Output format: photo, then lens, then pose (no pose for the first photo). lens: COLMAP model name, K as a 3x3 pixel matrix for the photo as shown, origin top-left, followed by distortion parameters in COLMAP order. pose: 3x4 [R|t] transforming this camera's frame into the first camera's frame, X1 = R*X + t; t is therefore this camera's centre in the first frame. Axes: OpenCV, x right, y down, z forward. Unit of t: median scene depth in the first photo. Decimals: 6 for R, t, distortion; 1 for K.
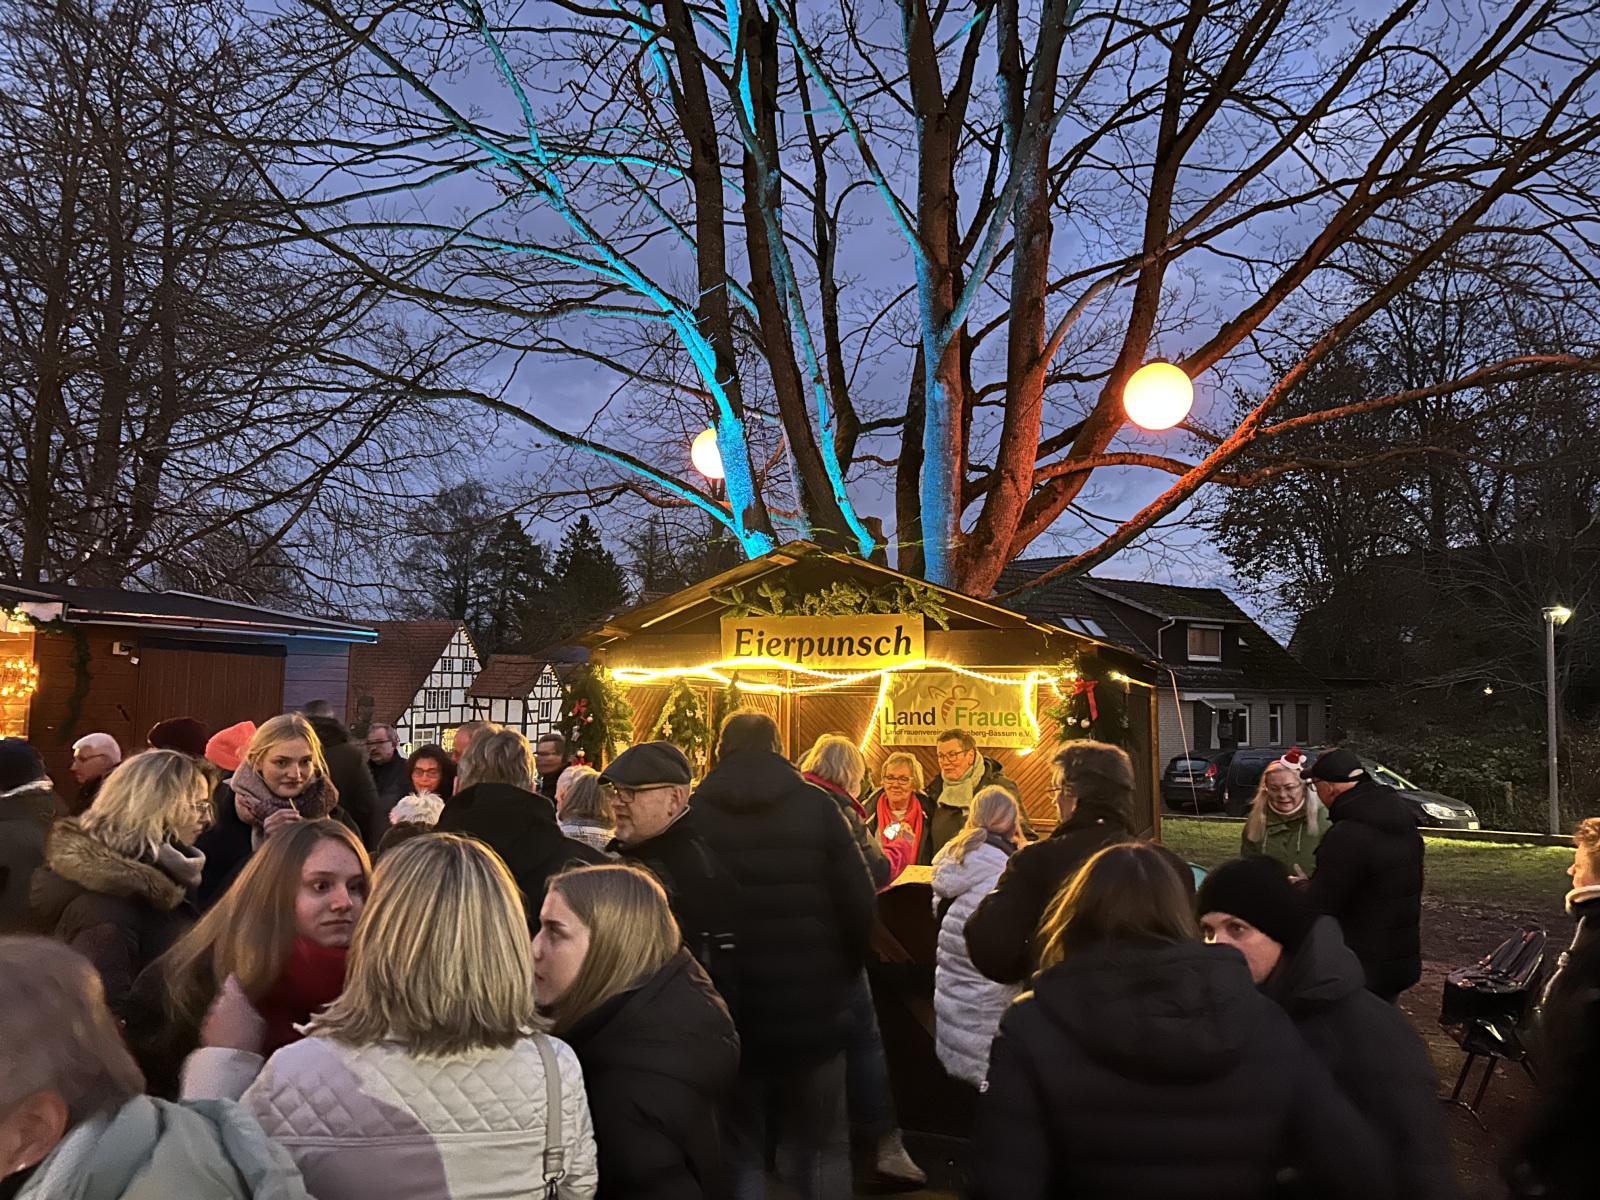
lens RADIAL K [[1222.5, 0, 804.9], [0, 1222.5, 600.2], [0, 0, 1]] dist [0.054495, -0.046735]
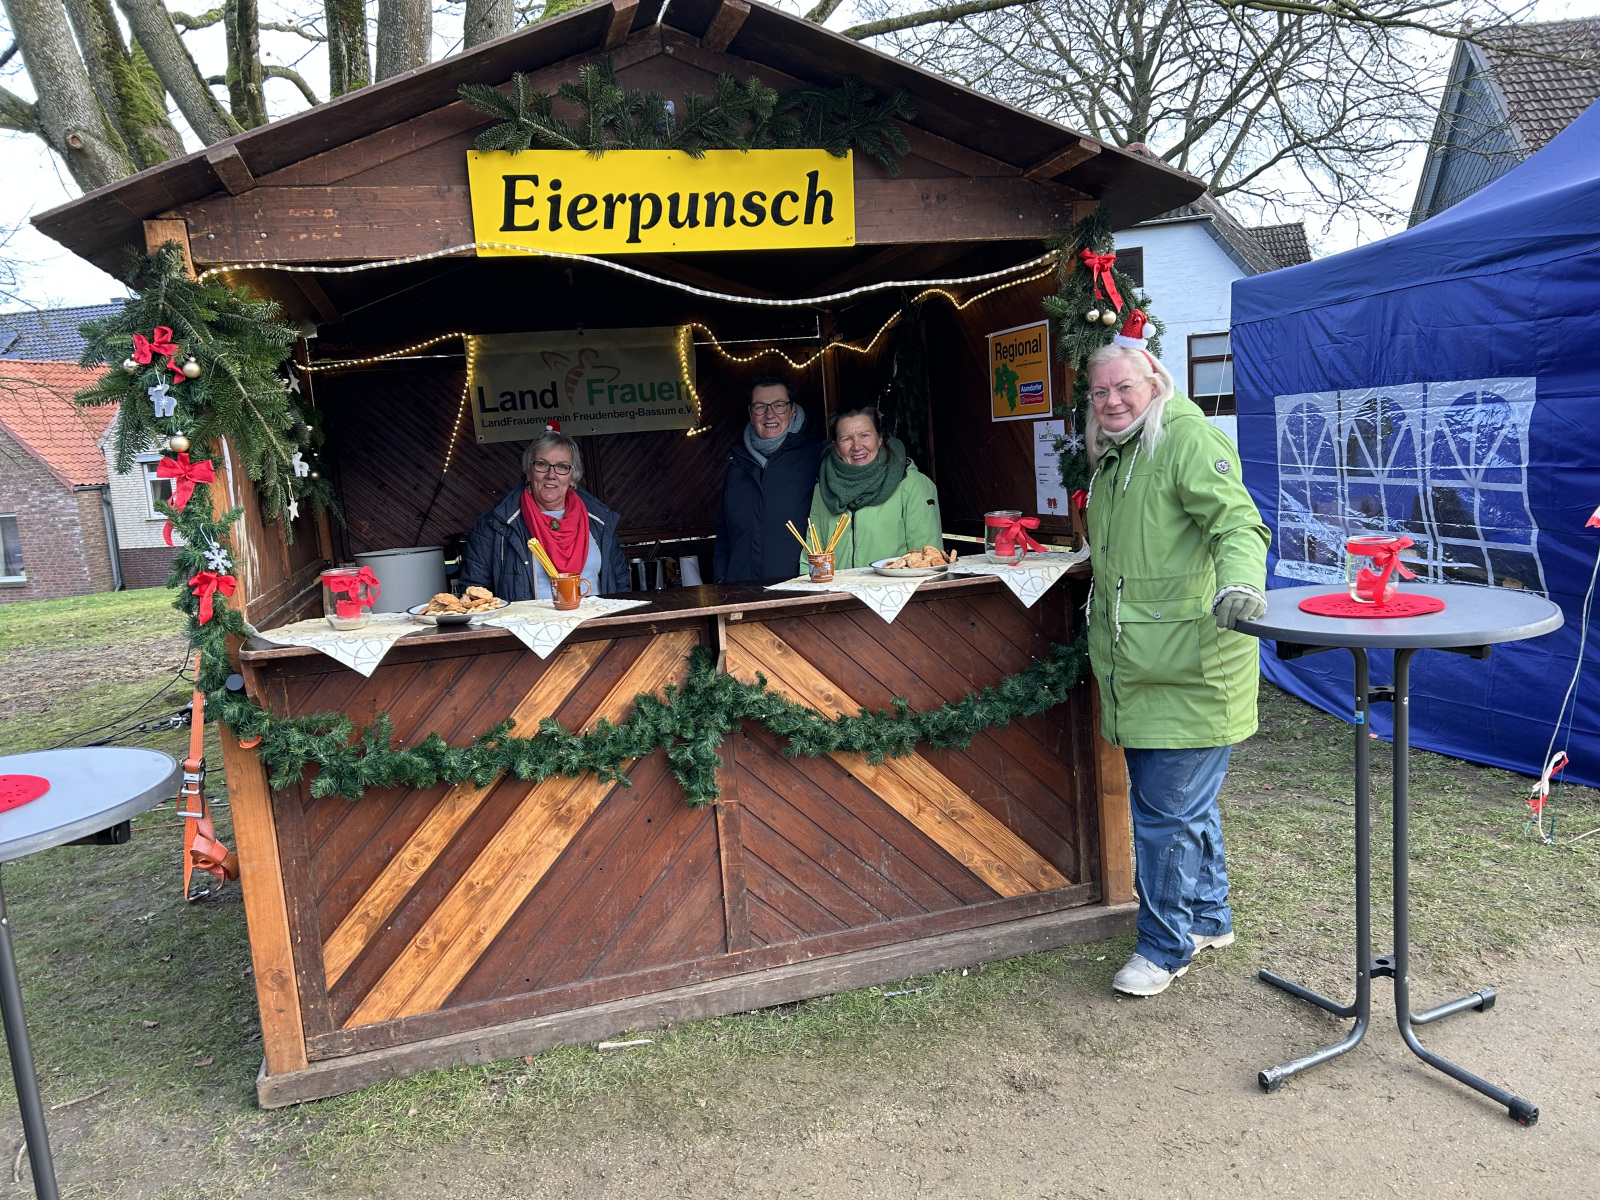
lens RADIAL K [[1222.5, 0, 792.0], [0, 1222.5, 601.5], [0, 0, 1]] dist [0.054495, -0.046735]
pose [[0.795384, -0.149210, 0.587452, -0.288599], [0.030265, 0.977793, 0.207377, 0.094301], [-0.605349, -0.147166, 0.782237, 0.492232]]
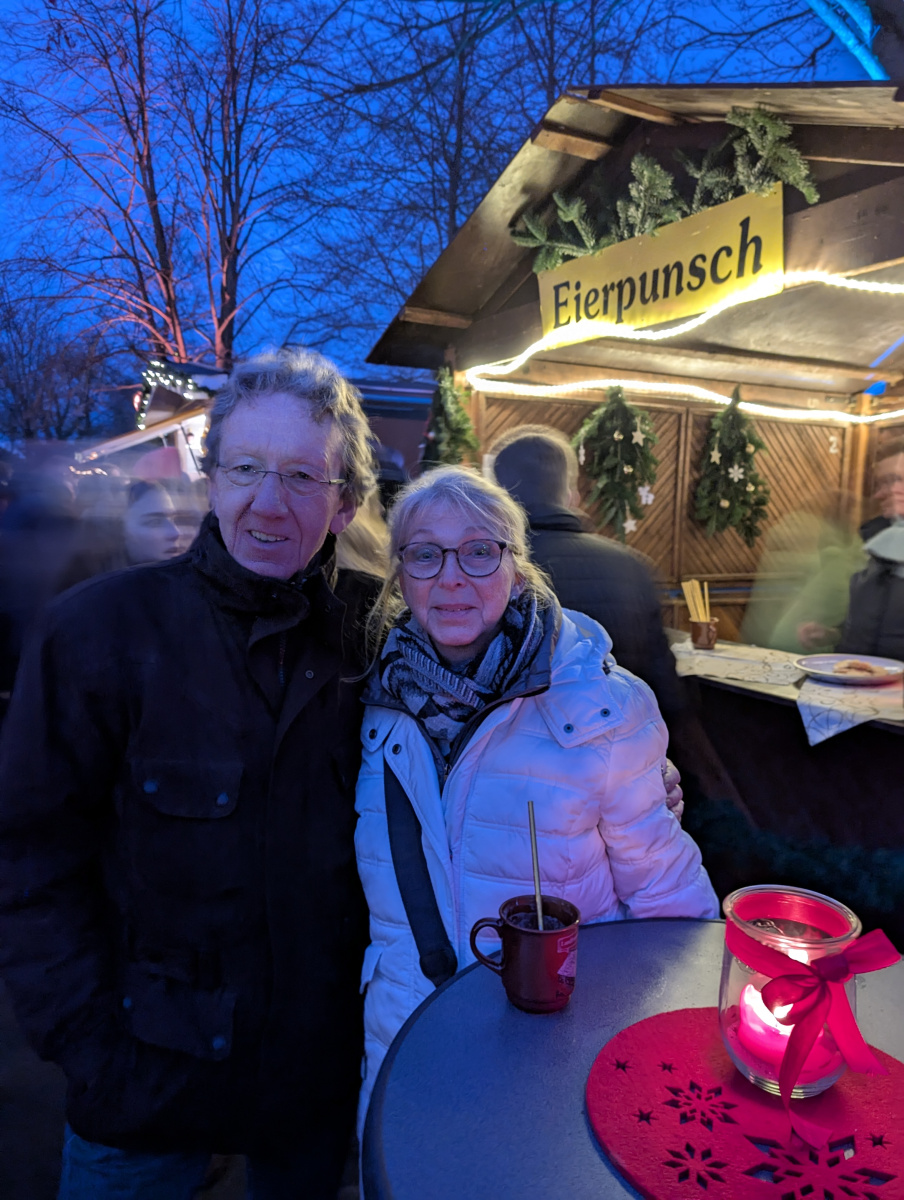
lens RADIAL K [[880.7, 0, 428.4], [0, 880.7, 639.3], [0, 0, 1]] dist [0.038150, -0.045634]
pose [[0.737467, 0.108804, -0.666562, 0.243781], [0.050190, 0.975381, 0.214741, 0.106019], [0.673516, -0.191819, 0.713850, 0.555561]]
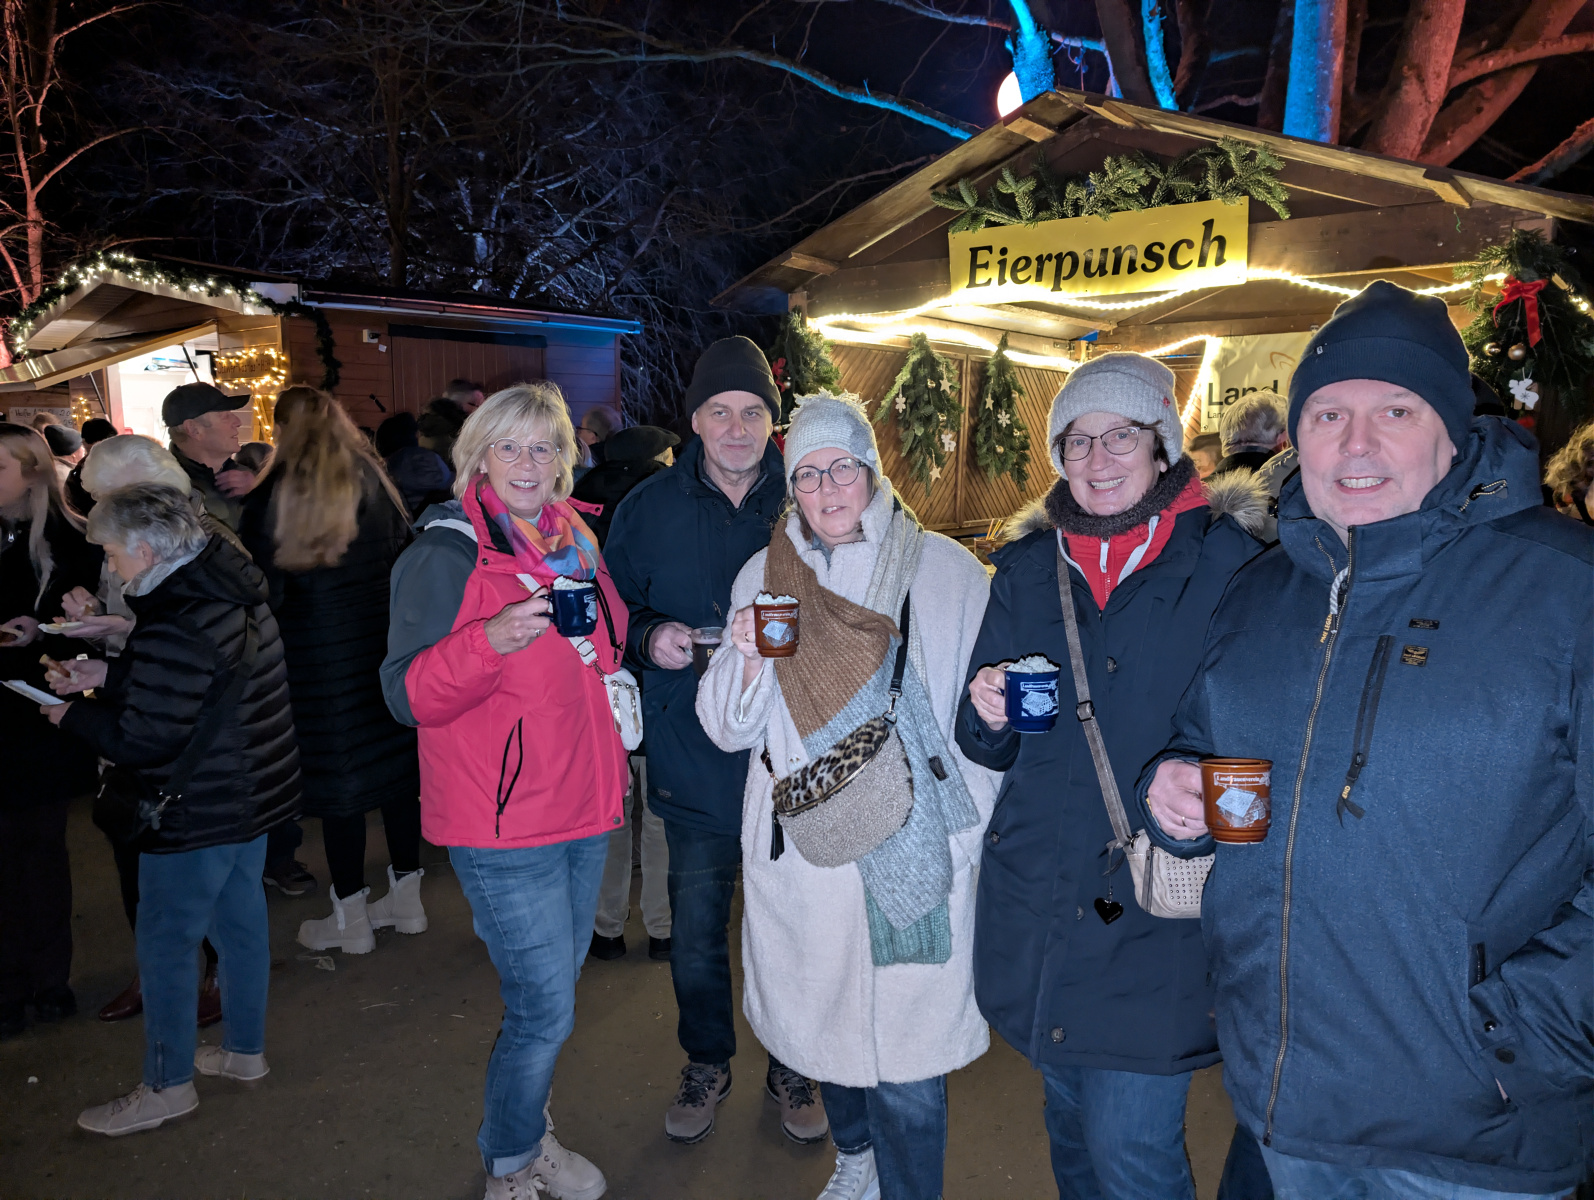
lens RADIAL K [[1169.8, 0, 785.7], [0, 1169.8, 611.7], [0, 0, 1]] dist [0.038150, -0.045634]
pose [[0.952802, 0.037762, -0.301234, 0.055959], [0.032856, 0.973580, 0.225969, 0.071666], [0.301808, -0.225201, 0.926389, 0.280307]]
